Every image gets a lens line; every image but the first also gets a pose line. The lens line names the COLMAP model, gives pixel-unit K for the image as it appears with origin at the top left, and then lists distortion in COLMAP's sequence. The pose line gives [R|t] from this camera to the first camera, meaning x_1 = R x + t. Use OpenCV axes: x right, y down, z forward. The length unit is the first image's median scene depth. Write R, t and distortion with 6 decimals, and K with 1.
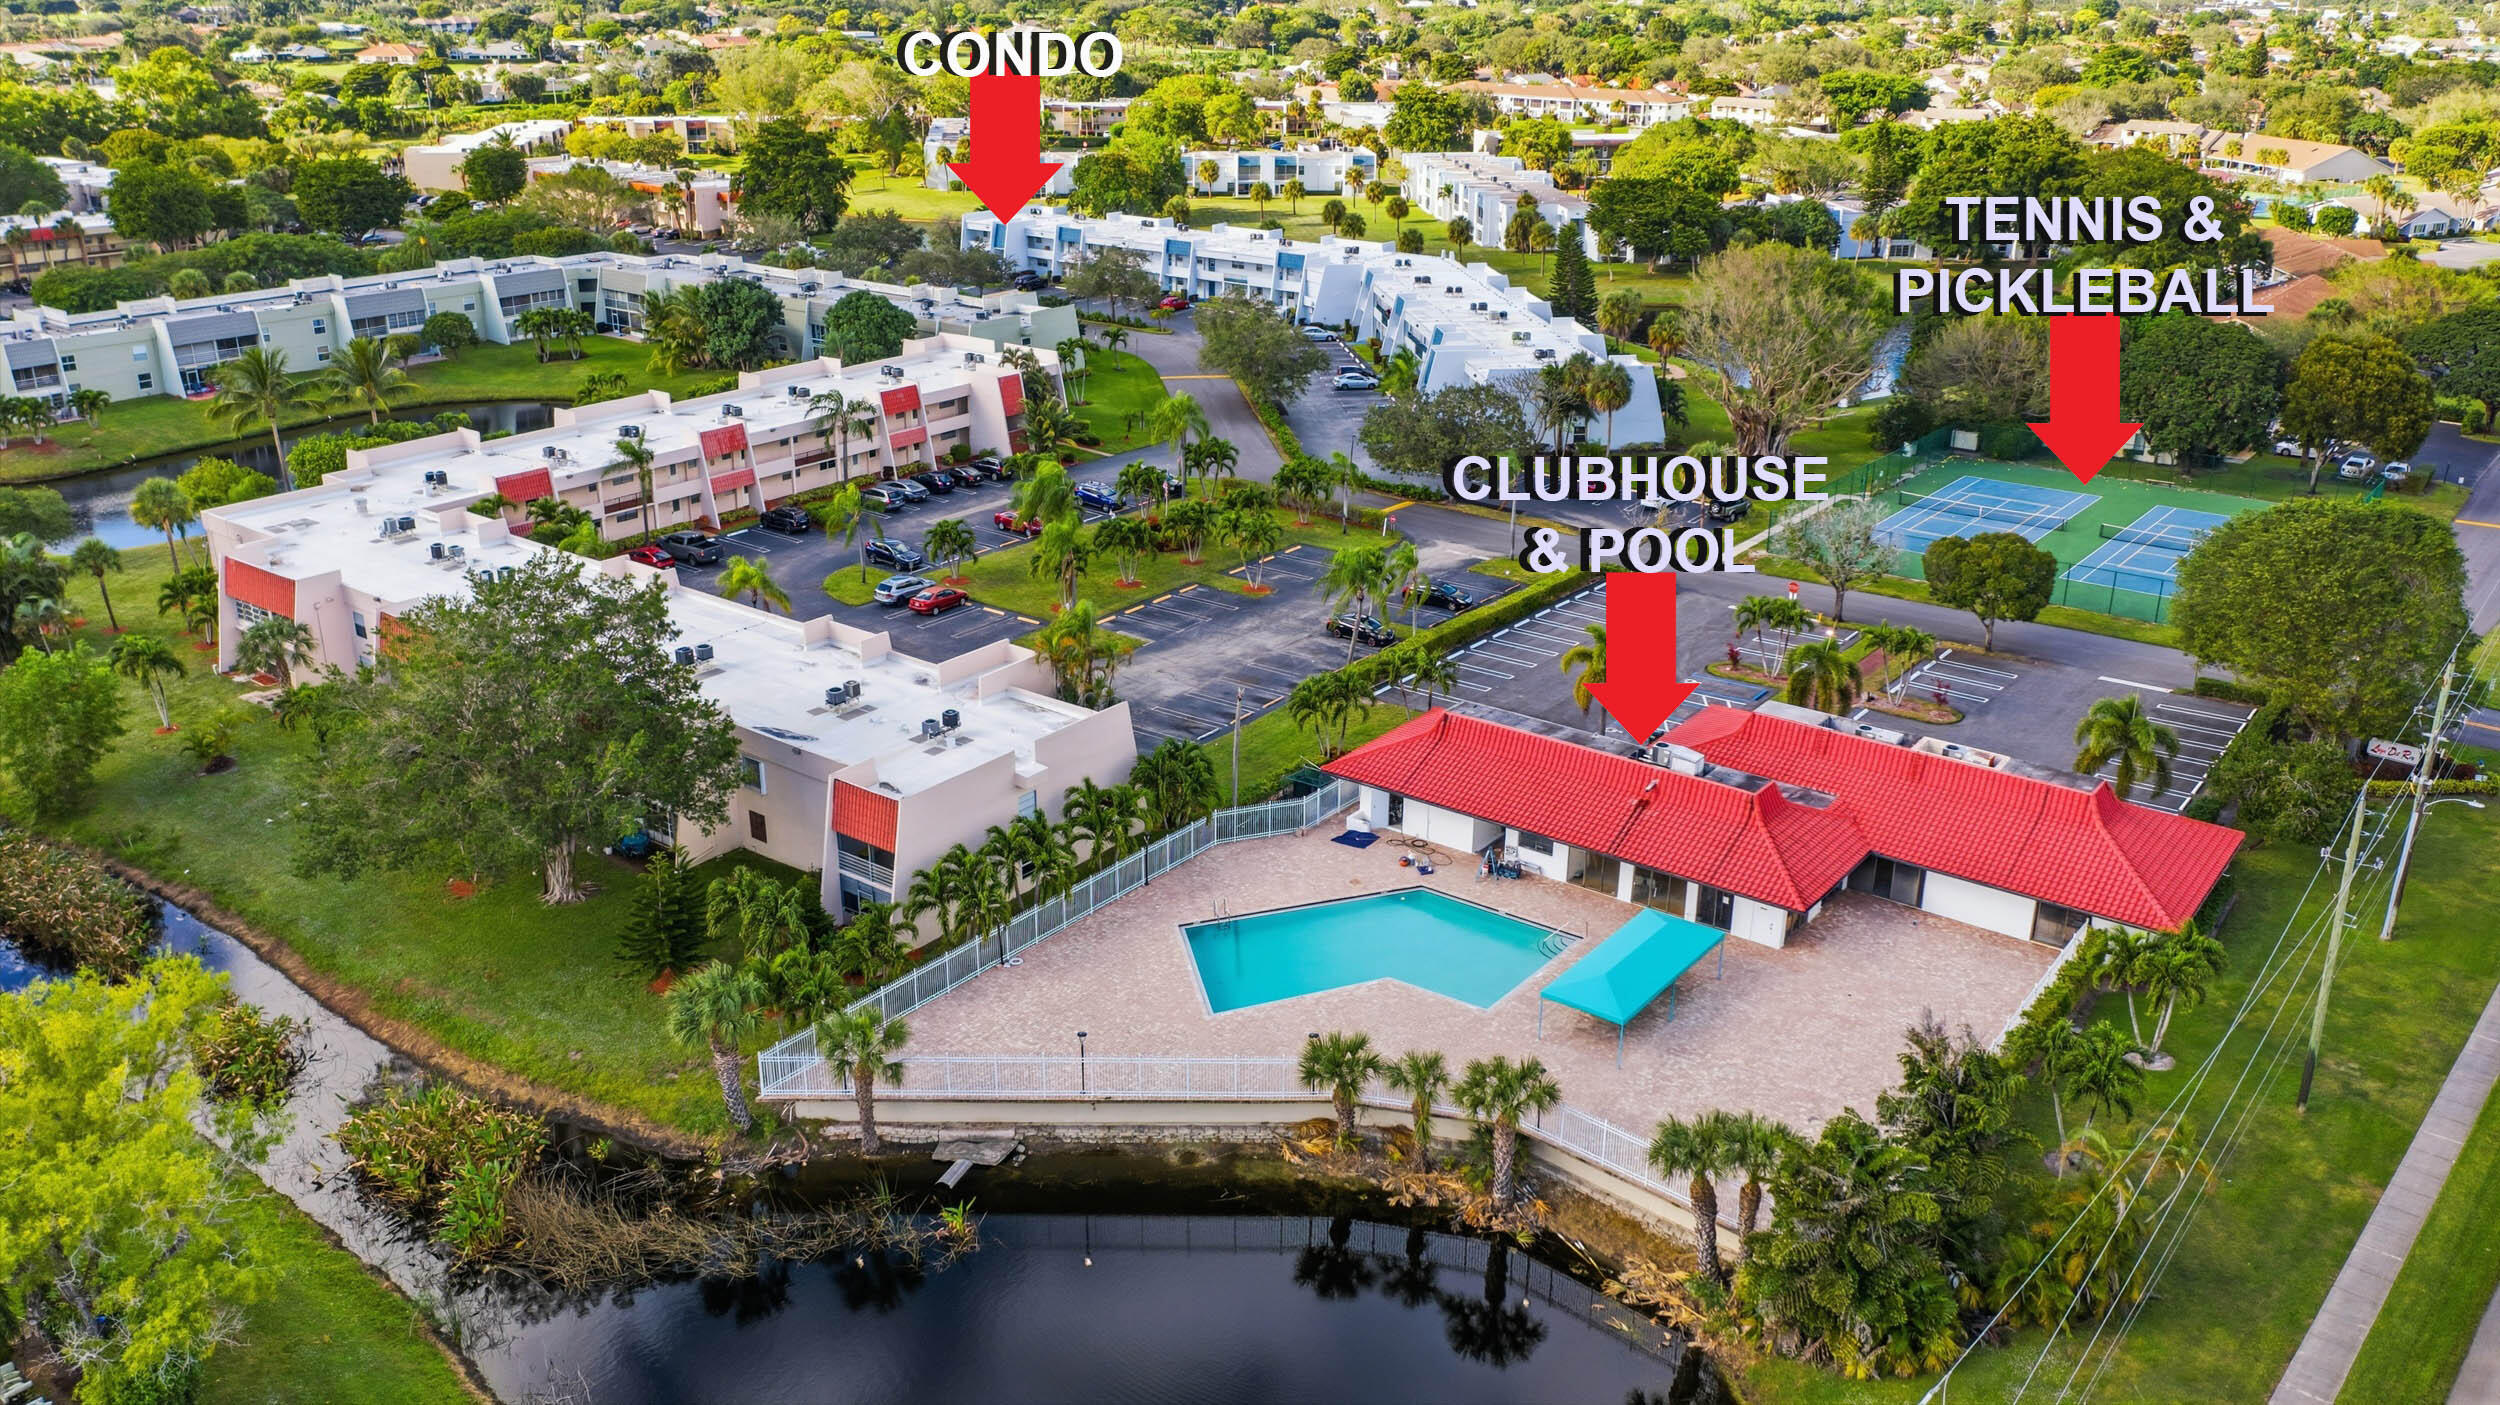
lens RADIAL K [[1995.0, 0, 1250.0], [0, 1995.0, 702.5], [0, 0, 1]] dist [-0.008229, -0.005280]
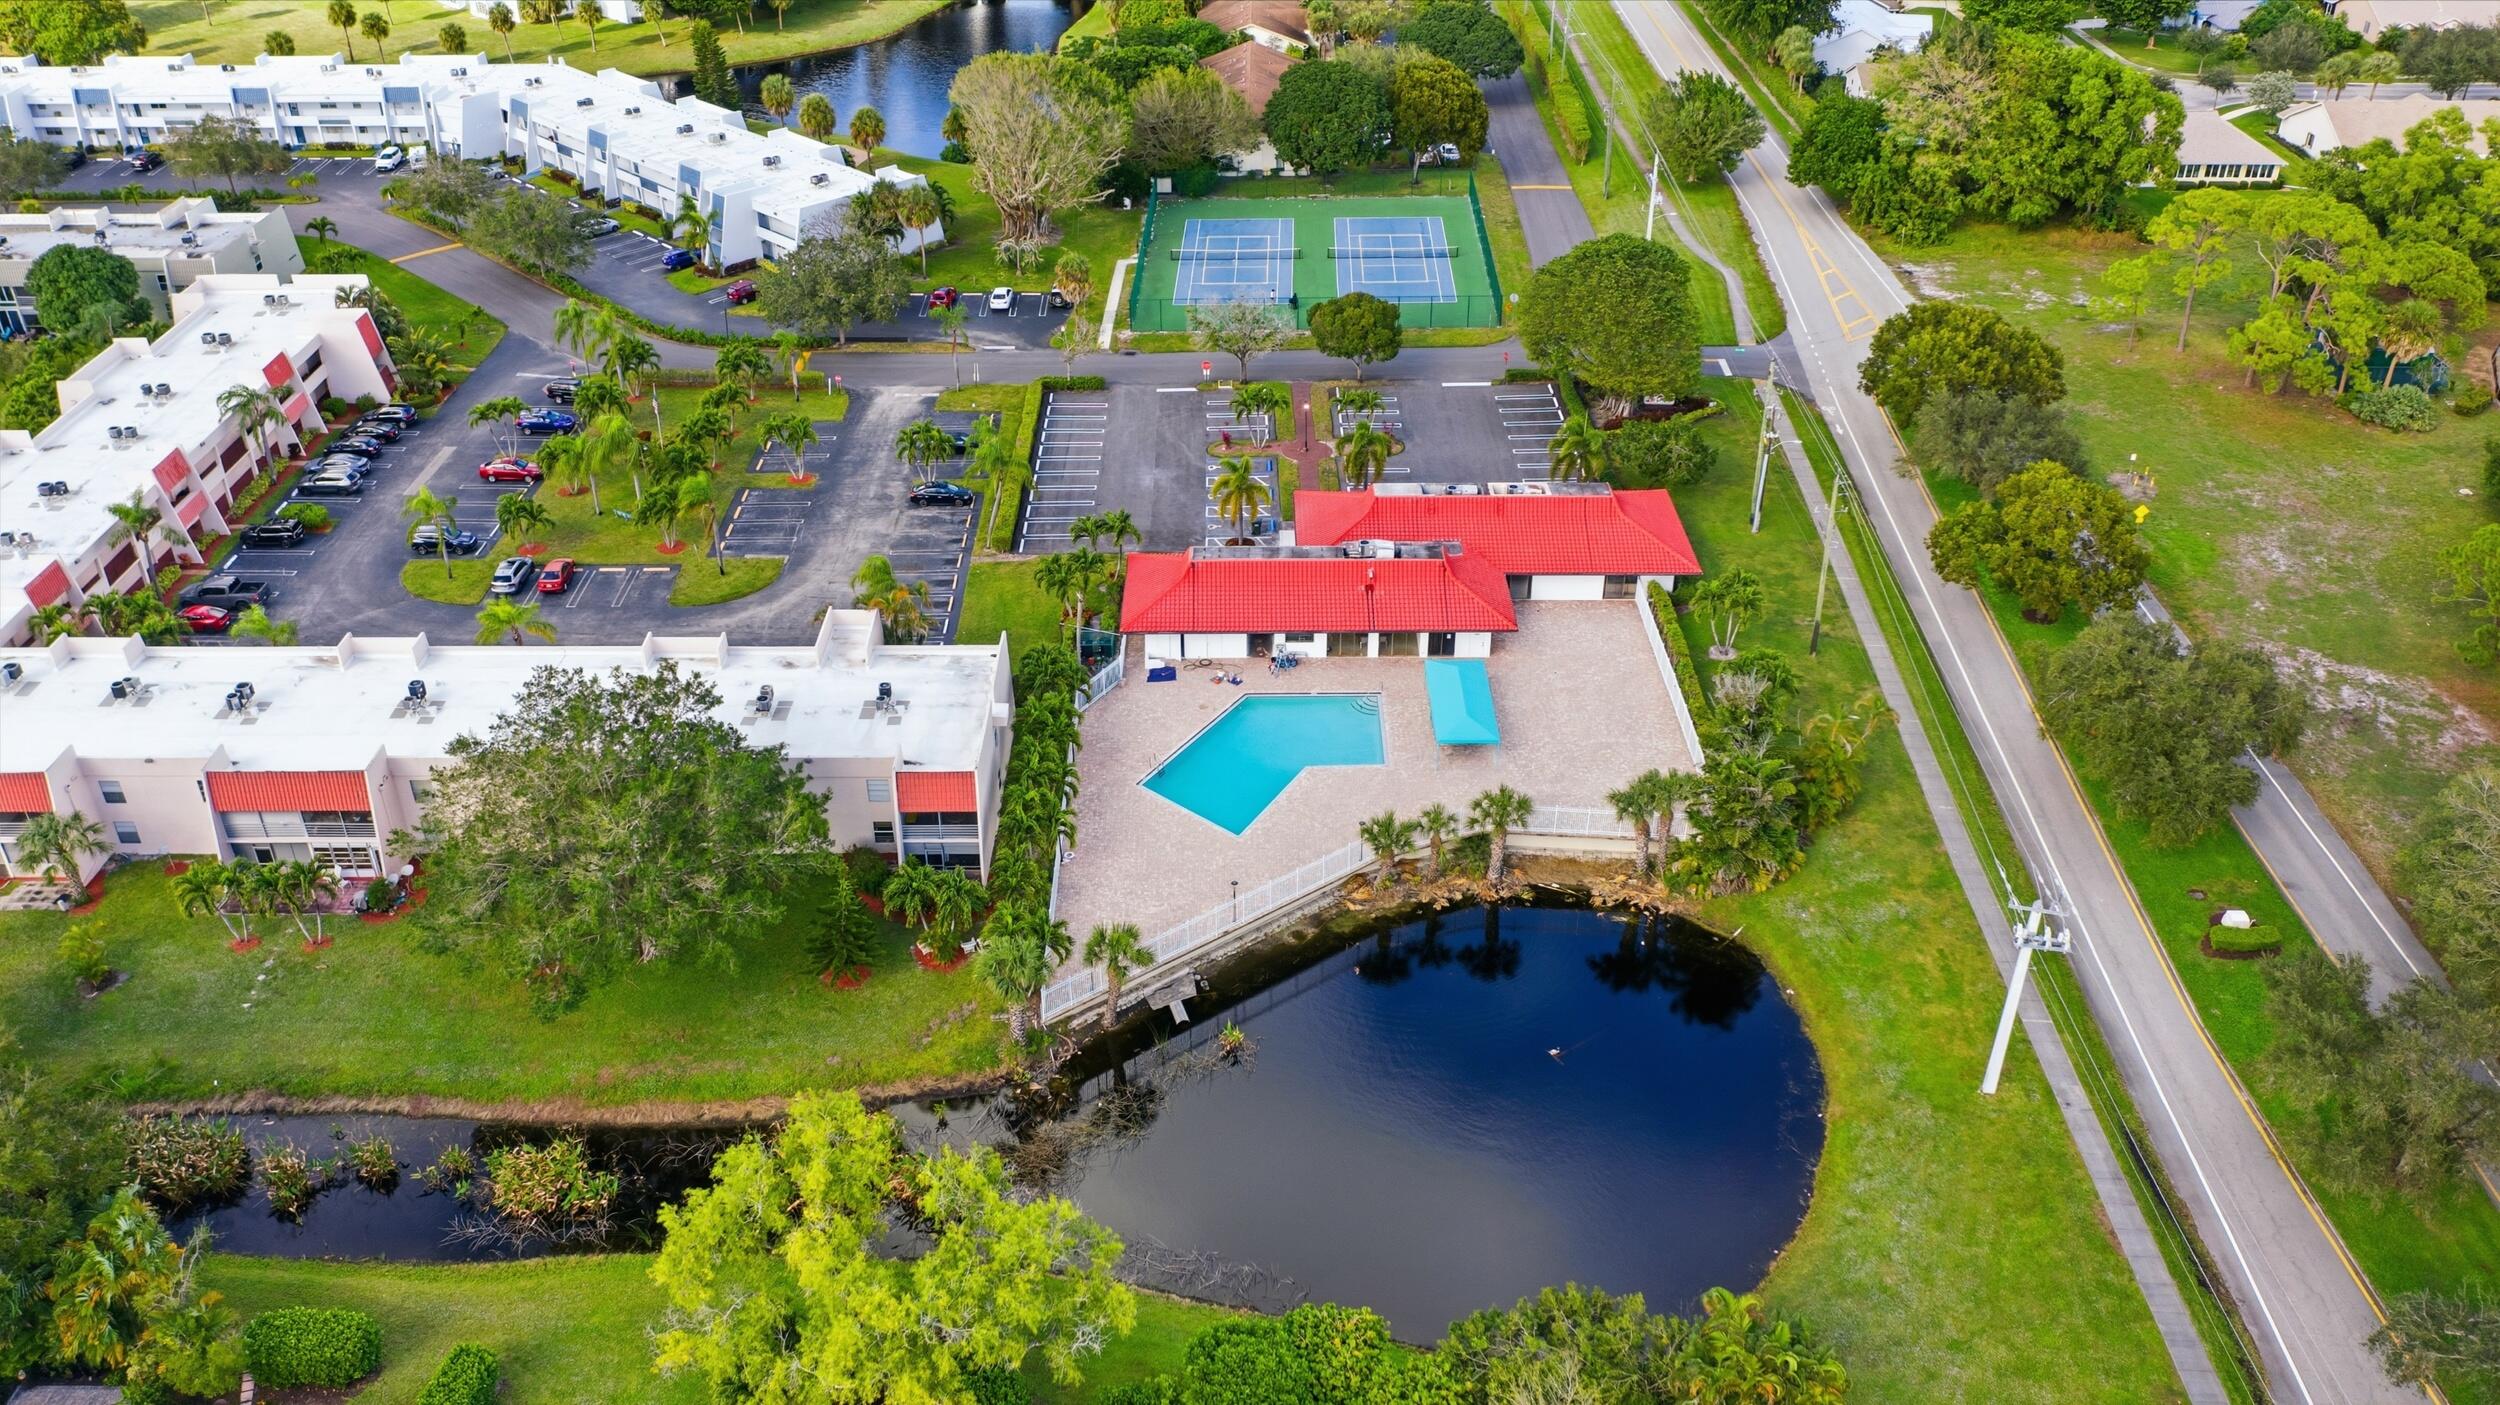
lens RADIAL K [[1995.0, 0, 1250.0], [0, 1995.0, 702.5], [0, 0, 1]] dist [-0.008229, -0.005280]
pose [[0.791843, -0.329926, 0.513939, -0.604854], [0.225262, 0.939969, 0.256349, -0.246920], [-0.567663, -0.087217, 0.818628, -0.105722]]
